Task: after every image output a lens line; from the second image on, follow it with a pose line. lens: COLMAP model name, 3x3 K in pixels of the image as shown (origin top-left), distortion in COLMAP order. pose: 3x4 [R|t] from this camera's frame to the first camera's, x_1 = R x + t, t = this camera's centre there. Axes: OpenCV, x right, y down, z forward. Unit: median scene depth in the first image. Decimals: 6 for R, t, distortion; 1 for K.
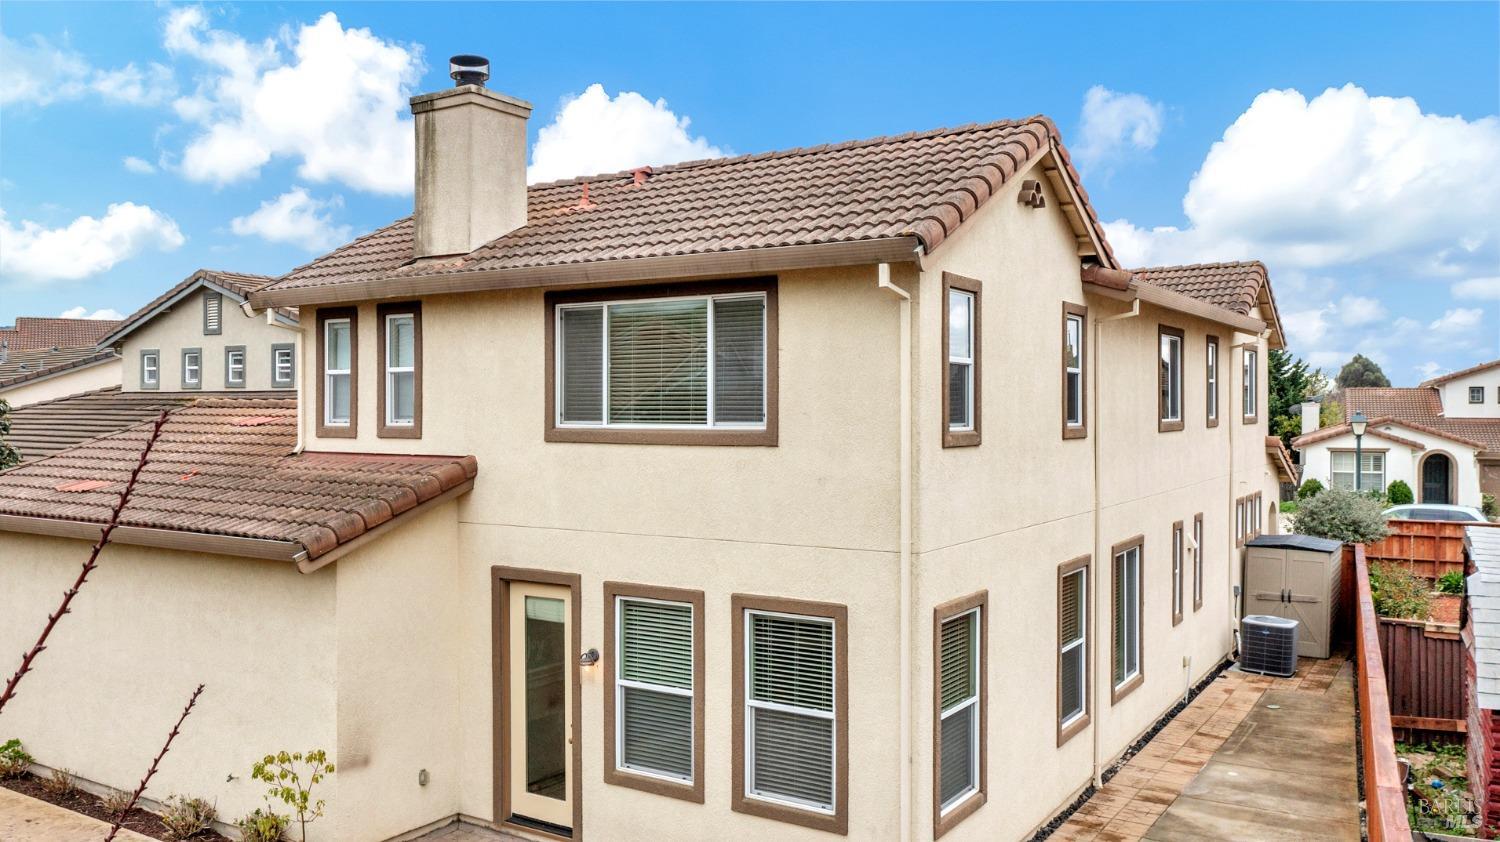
lens RADIAL K [[1184.0, 0, 749.2], [0, 1184.0, 413.0], [0, 0, 1]] dist [-0.011387, 0.011384]
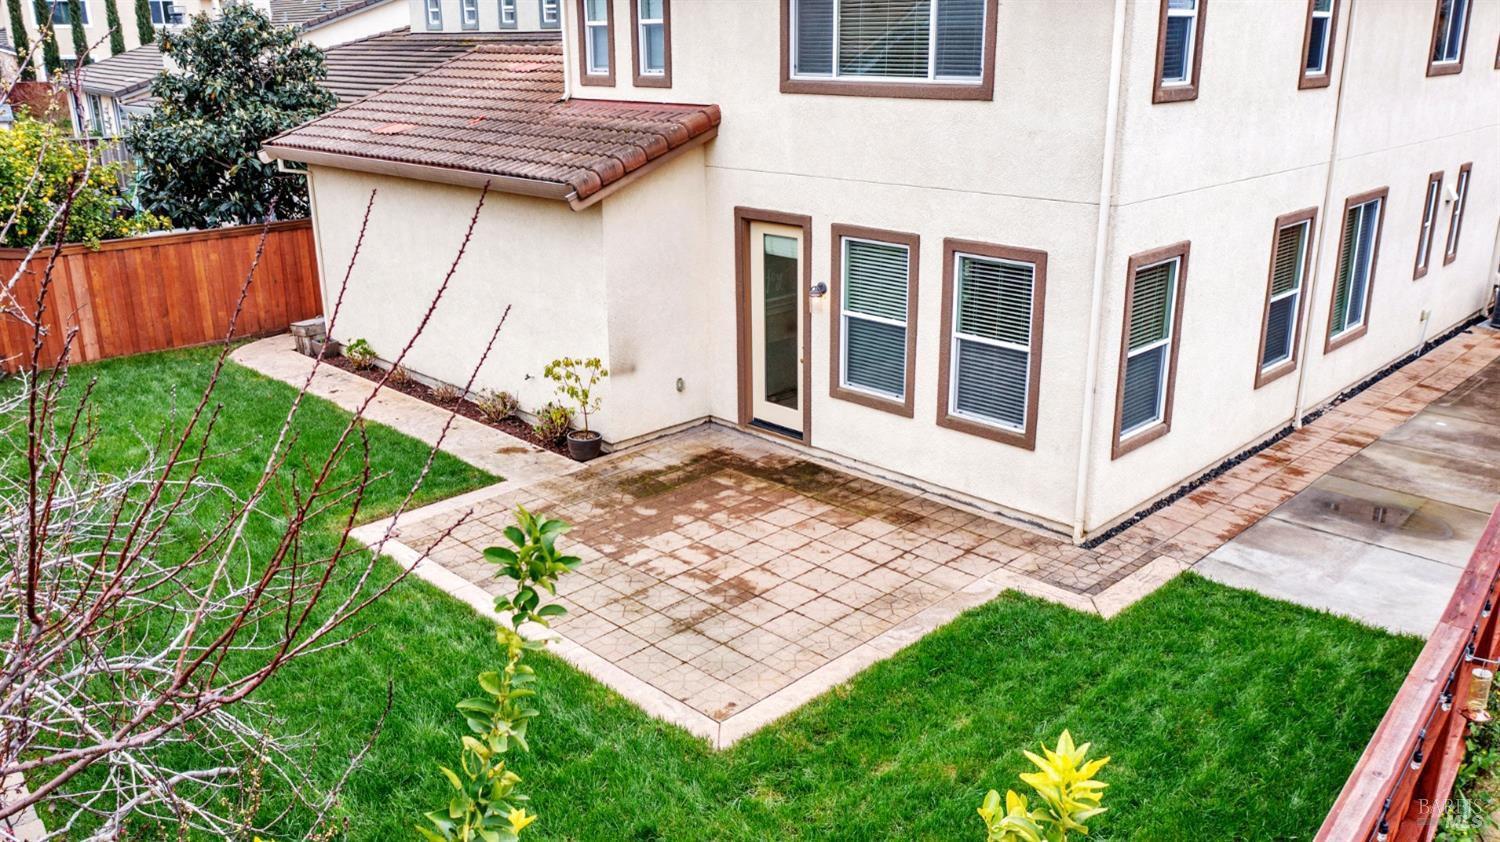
lens RADIAL K [[1184.0, 0, 749.2], [0, 1184.0, 413.0], [0, 0, 1]] dist [-0.011387, 0.011384]
pose [[0.976065, 0.057653, -0.209696, 0.042674], [0.008735, 0.953049, 0.302691, -0.023568], [0.217301, -0.297278, 0.929734, -0.098141]]
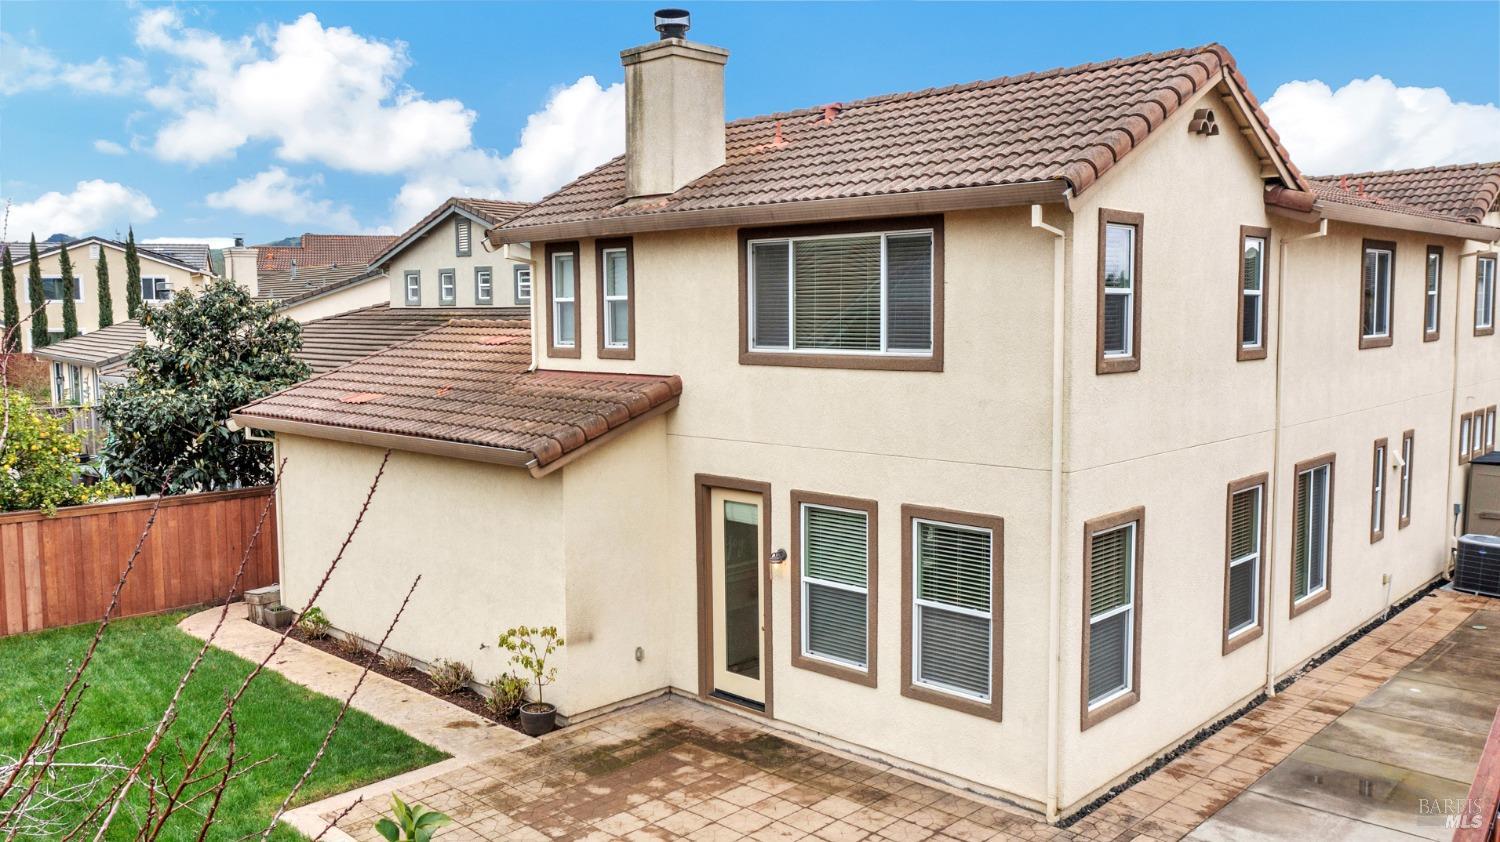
lens RADIAL K [[1184.0, 0, 749.2], [0, 1184.0, 413.0], [0, 0, 1]] dist [-0.011387, 0.011384]
pose [[0.980742, 0.009501, -0.195075, 0.053387], [0.007136, 0.996406, 0.084409, -0.023407], [0.195175, -0.084175, 0.977149, -0.090433]]
